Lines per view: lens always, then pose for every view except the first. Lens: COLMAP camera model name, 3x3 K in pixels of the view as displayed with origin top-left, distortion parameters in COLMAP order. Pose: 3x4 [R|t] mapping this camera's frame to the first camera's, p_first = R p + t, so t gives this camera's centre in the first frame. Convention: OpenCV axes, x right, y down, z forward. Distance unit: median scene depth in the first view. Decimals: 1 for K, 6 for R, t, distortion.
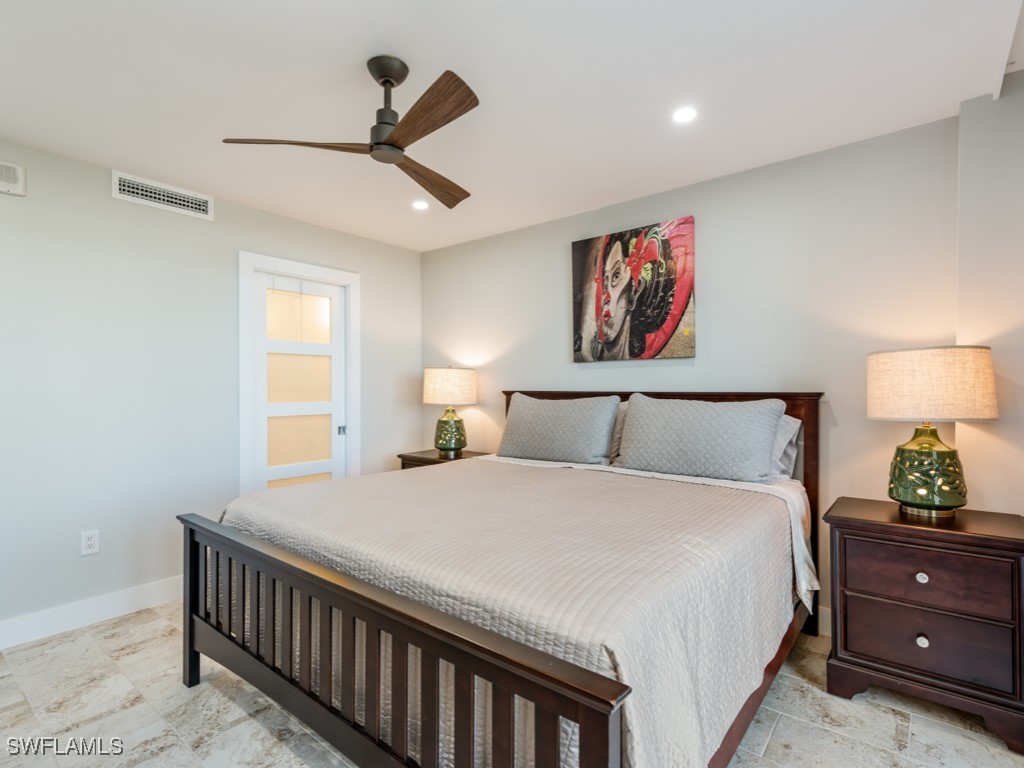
lens RADIAL K [[512.6, 0, 510.0], [0, 512.6, 388.1], [0, 0, 1]] dist [0.014767, -0.002159]
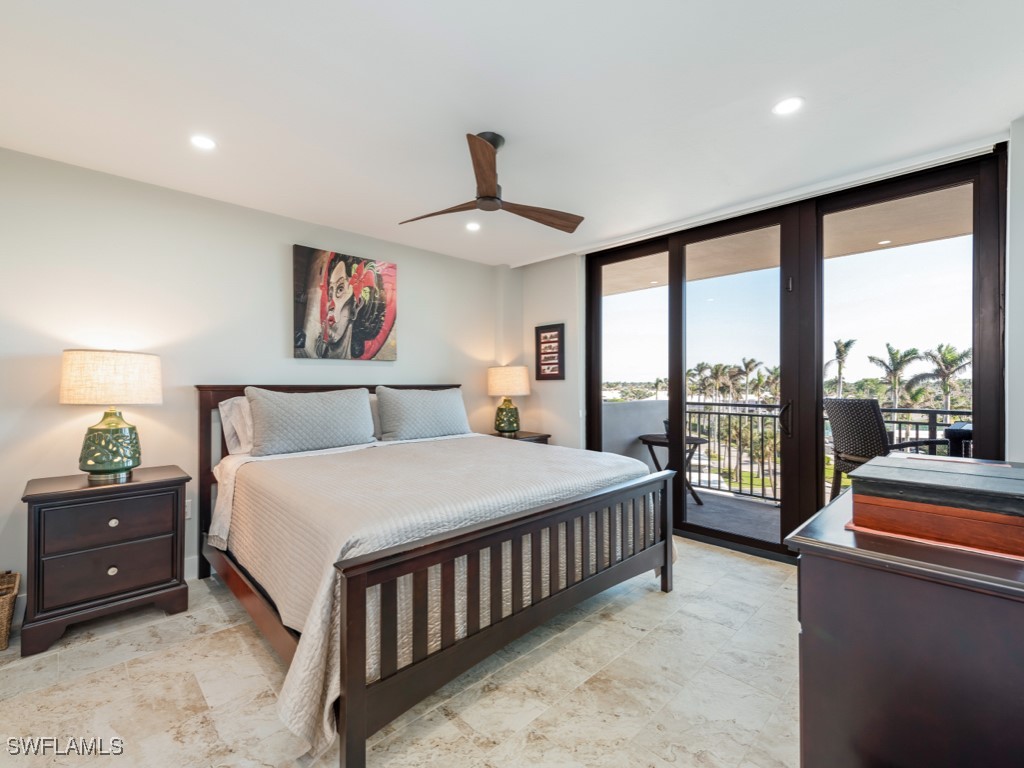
lens RADIAL K [[453.8, 0, 504.7], [0, 453.8, 382.5], [0, 0, 1]] dist [0.010456, -0.003519]
pose [[0.121872, -0.011137, 0.992483, -0.822636], [-0.011816, 0.999850, 0.012670, -0.016705], [-0.992475, -0.013271, 0.121722, 0.486402]]
